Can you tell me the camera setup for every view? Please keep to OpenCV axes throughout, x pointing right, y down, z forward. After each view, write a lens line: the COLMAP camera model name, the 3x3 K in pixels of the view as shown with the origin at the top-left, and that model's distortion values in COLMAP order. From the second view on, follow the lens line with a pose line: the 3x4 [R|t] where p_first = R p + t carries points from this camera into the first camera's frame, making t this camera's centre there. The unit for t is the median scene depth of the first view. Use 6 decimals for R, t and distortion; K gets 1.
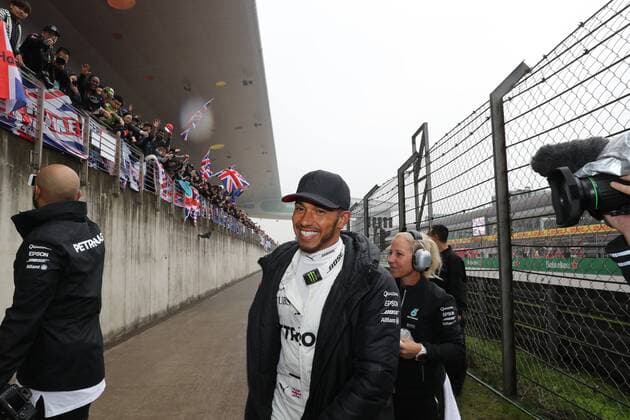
lens RADIAL K [[545.6, 0, 315.0], [0, 545.6, 210.0], [0, 0, 1]] dist [-0.011015, -0.004710]
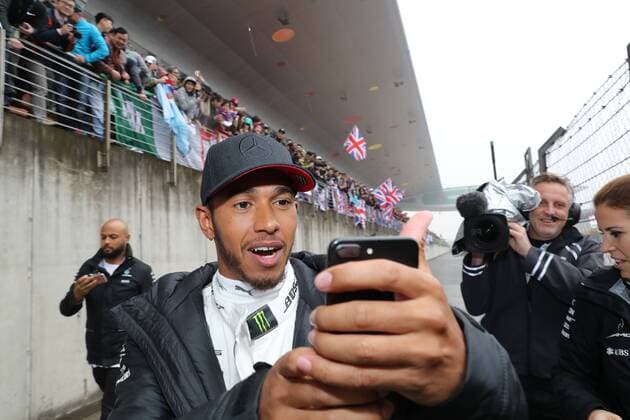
lens RADIAL K [[545.6, 0, 315.0], [0, 545.6, 210.0], [0, 0, 1]] dist [-0.011015, -0.004710]
pose [[0.954455, -0.070438, -0.289922, 0.051386], [0.073429, 0.997300, -0.000561, -0.028732], [0.289178, -0.020754, 0.957050, -0.292413]]
